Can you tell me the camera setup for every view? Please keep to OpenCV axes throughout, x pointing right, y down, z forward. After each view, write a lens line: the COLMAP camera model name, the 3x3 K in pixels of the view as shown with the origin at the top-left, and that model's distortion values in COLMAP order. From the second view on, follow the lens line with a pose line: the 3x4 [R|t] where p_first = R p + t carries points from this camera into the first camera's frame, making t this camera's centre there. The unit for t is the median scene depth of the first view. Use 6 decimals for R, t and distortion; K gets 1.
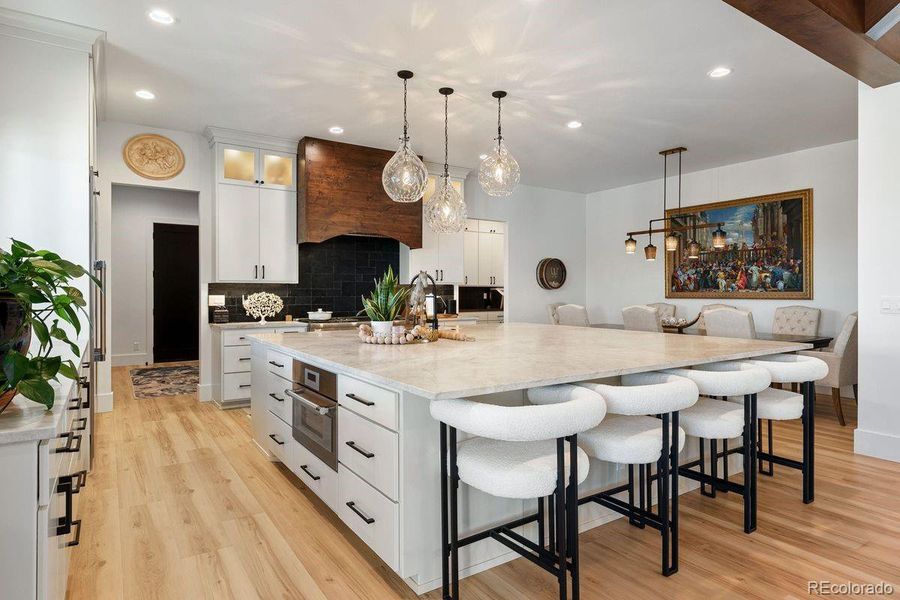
lens RADIAL K [[513.5, 0, 447.3], [0, 513.5, 294.6], [0, 0, 1]] dist [-0.001839, -0.000693]
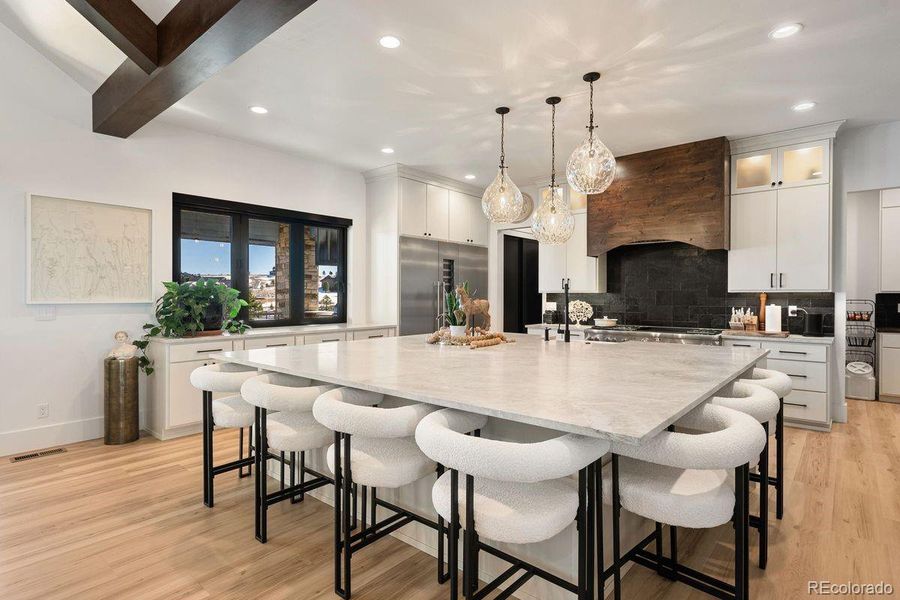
lens RADIAL K [[455.0, 0, 454.8], [0, 455.0, 299.4], [0, 0, 1]] dist [-0.005172, -0.000296]
pose [[0.287599, 0.005757, -0.957734, 0.581020], [-0.006878, 0.999969, 0.003945, -0.009398], [0.957726, 0.005453, 0.287629, 0.414573]]
